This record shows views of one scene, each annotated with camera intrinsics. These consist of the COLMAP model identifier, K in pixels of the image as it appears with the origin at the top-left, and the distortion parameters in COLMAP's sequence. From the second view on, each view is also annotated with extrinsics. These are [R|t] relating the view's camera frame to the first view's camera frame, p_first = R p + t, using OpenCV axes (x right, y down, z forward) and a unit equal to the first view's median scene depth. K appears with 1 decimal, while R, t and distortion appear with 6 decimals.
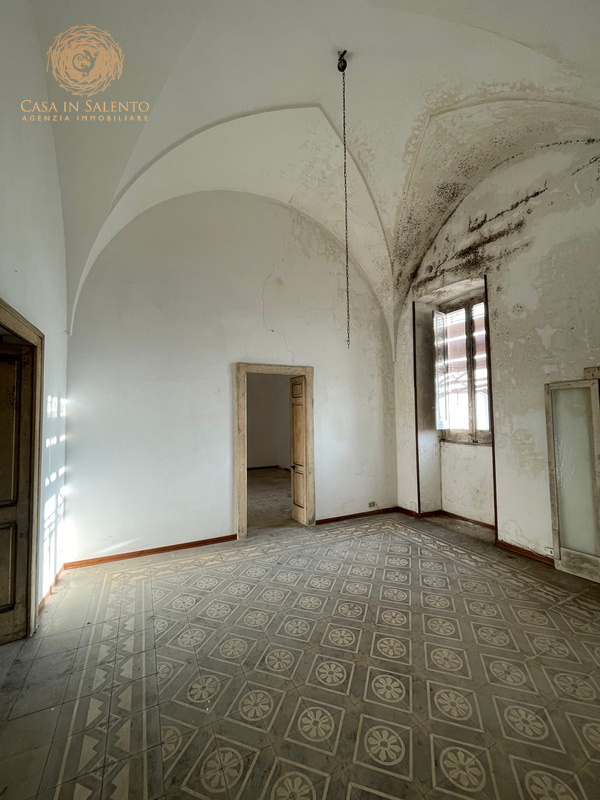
lens RADIAL K [[321.0, 0, 297.4], [0, 321.0, 399.5], [0, 0, 1]] dist [-0.003965, -0.000054]
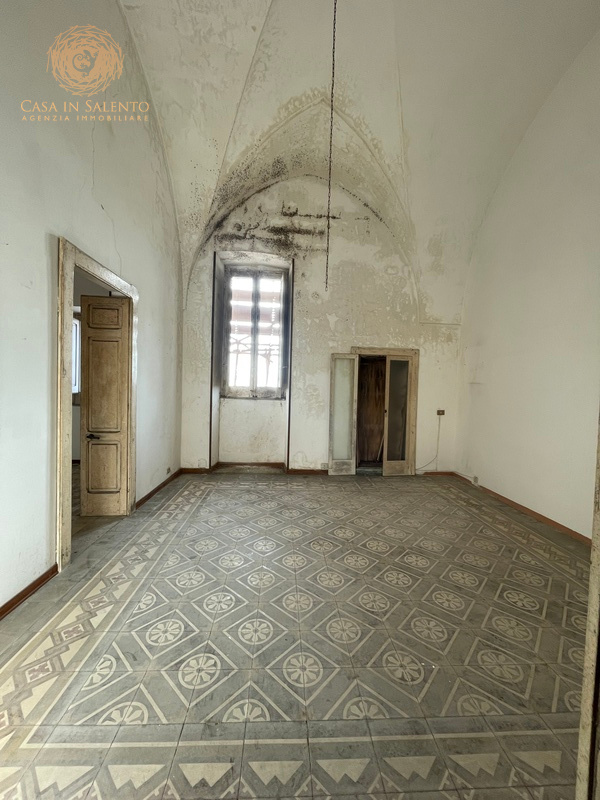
lens RADIAL K [[321.0, 0, 298.3], [0, 321.0, 399.2], [0, 0, 1]] dist [-0.003965, -0.000054]
pose [[0.392421, -0.005552, 0.919769, -0.583029], [-0.079151, 0.996069, 0.039783, 0.103029], [-0.916374, -0.088412, 0.390439, 0.498299]]
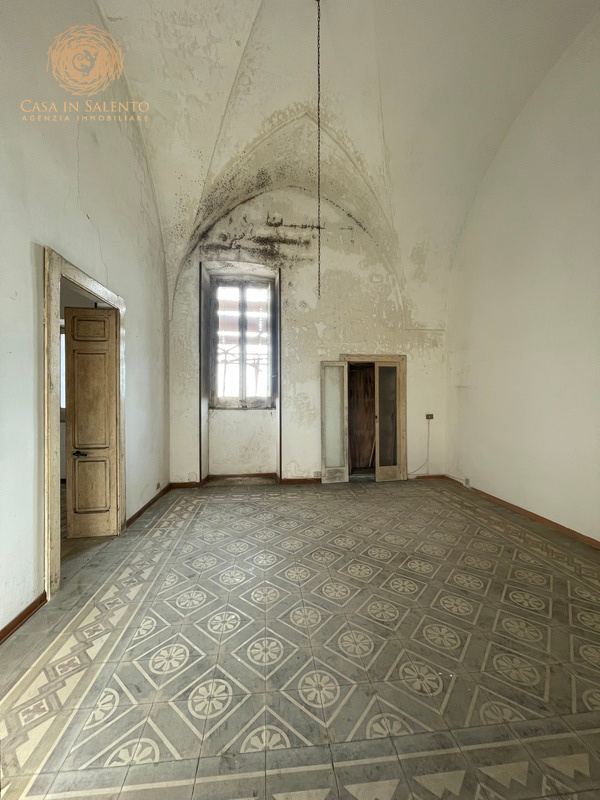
lens RADIAL K [[321.0, 0, 298.2], [0, 321.0, 399.4], [0, 0, 1]] dist [-0.003965, -0.000054]
pose [[0.345879, 0.008230, 0.938243, -0.586417], [-0.049121, 0.998749, 0.009347, 0.106516], [-0.936992, -0.049321, 0.345851, 0.527822]]
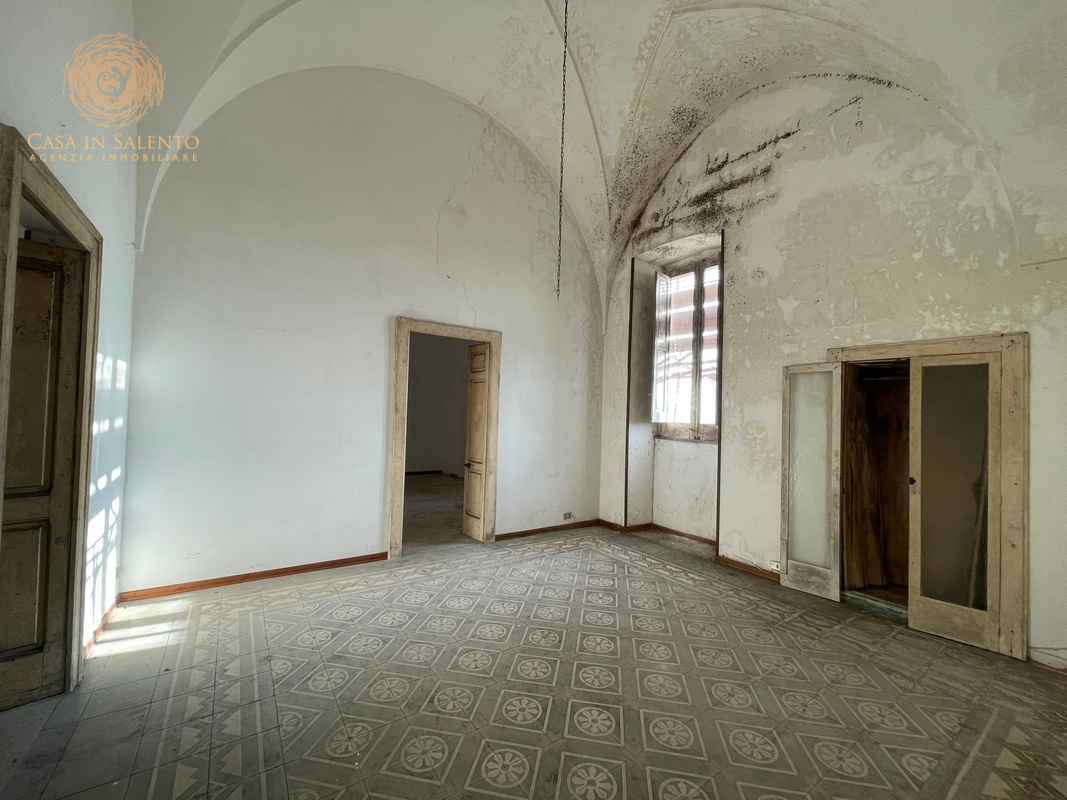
lens RADIAL K [[428.1, 0, 532.0], [0, 428.1, 403.3], [0, 0, 1]] dist [-0.003965, -0.000054]
pose [[0.986876, 0.045612, 0.154902, -0.034807], [-0.049771, 0.998494, 0.023081, 0.048955], [-0.153616, -0.030487, 0.987660, 0.000638]]
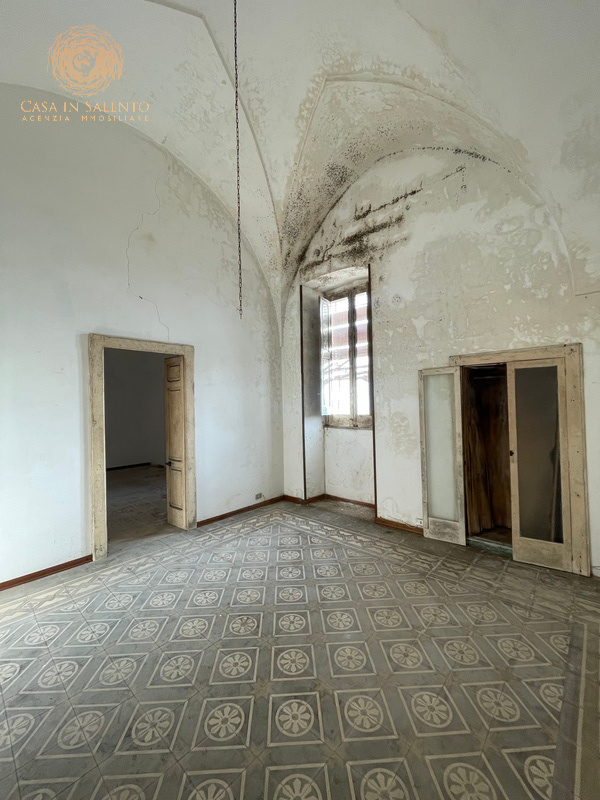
lens RADIAL K [[321.0, 0, 297.0], [0, 321.0, 399.8], [0, 0, 1]] dist [-0.003965, -0.000054]
pose [[0.931764, -0.004284, 0.363039, -0.006396], [-0.006573, 0.999567, 0.028666, 0.020846], [-0.363005, -0.029097, 0.931333, 0.119606]]
